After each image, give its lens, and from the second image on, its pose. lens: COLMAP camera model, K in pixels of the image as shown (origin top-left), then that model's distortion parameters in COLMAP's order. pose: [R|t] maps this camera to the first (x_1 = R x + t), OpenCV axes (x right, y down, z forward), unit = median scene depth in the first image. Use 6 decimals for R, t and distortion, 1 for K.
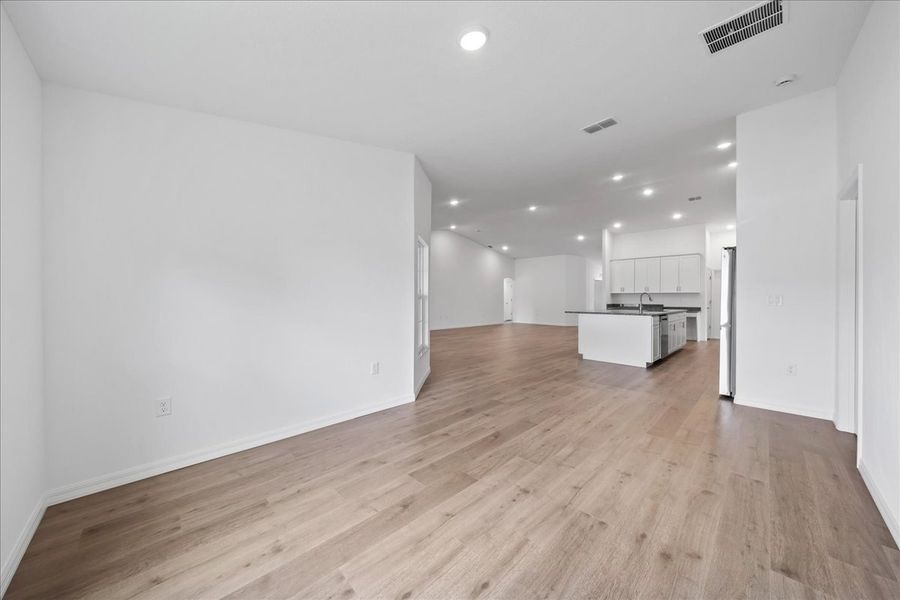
lens RADIAL K [[311.9, 0, 450.8], [0, 311.9, 298.1], [0, 0, 1]] dist [-0.002475, 0.000040]
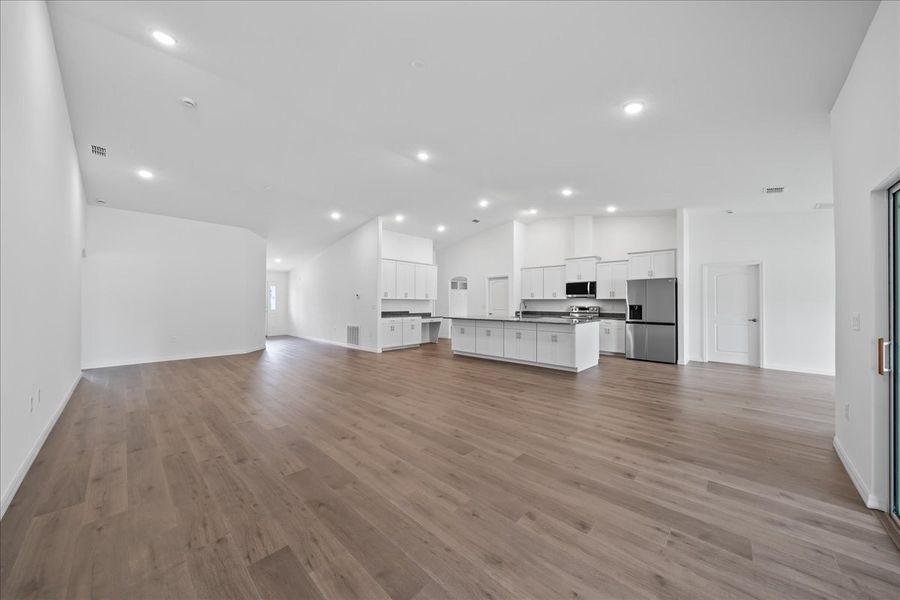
lens RADIAL K [[311.9, 0, 450.8], [0, 311.9, 298.1], [0, 0, 1]] dist [-0.002475, 0.000040]
pose [[-0.062590, 0.009219, 0.997997, -0.312474], [0.003936, 0.999952, -0.008990, -0.011790], [-0.998032, 0.003365, -0.062623, 0.945785]]
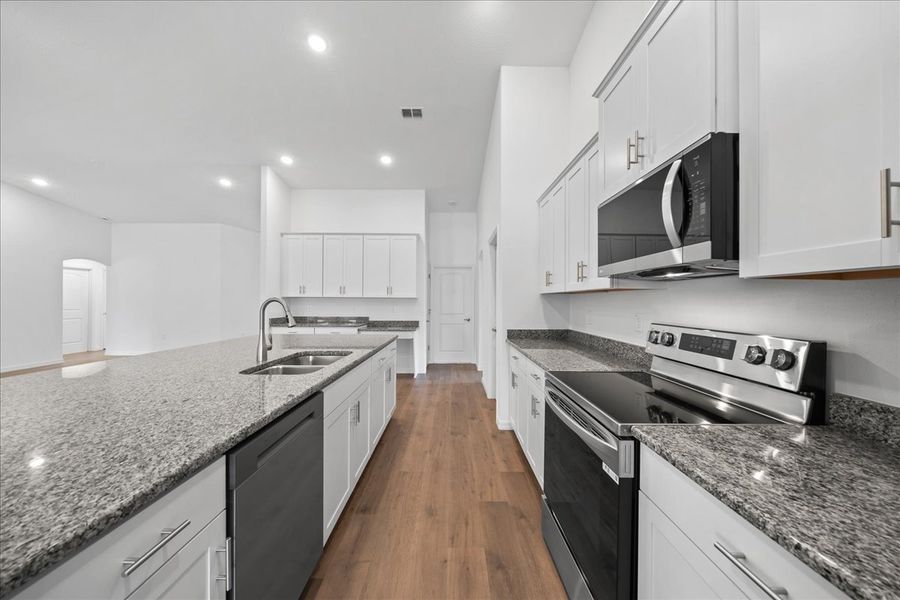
lens RADIAL K [[311.9, 0, 450.8], [0, 311.9, 298.1], [0, 0, 1]] dist [-0.002475, 0.000040]
pose [[0.705526, 0.010432, 0.708608, 0.381262], [0.000792, 0.999879, -0.015508, -0.006498], [-0.708684, 0.011503, 0.705432, 0.483388]]
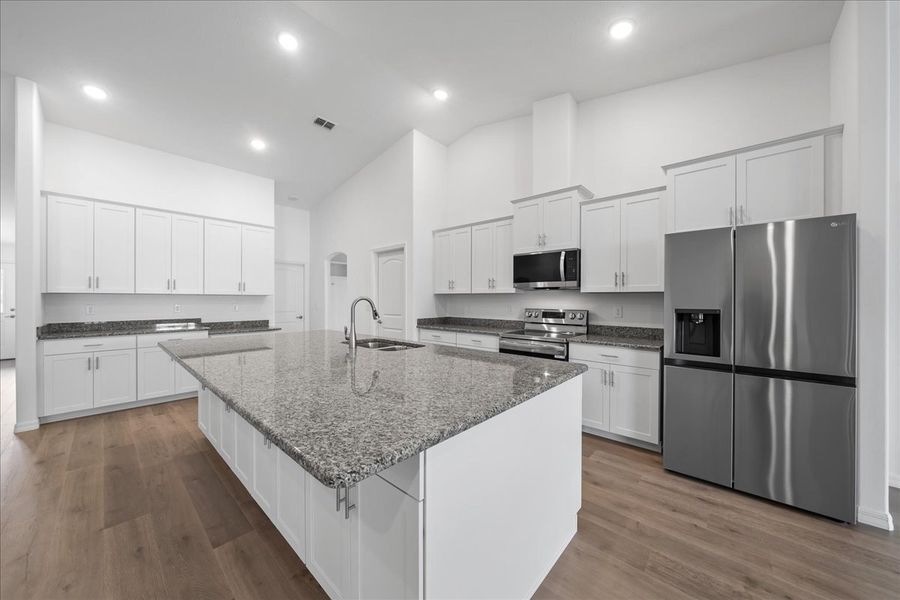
lens RADIAL K [[311.9, 0, 450.8], [0, 311.9, 298.1], [0, 0, 1]] dist [-0.002475, 0.000040]
pose [[-0.069366, -0.000892, 0.997591, 0.180908], [0.005030, 0.999987, 0.001244, -0.009972], [-0.997579, 0.005104, -0.069360, 0.661534]]
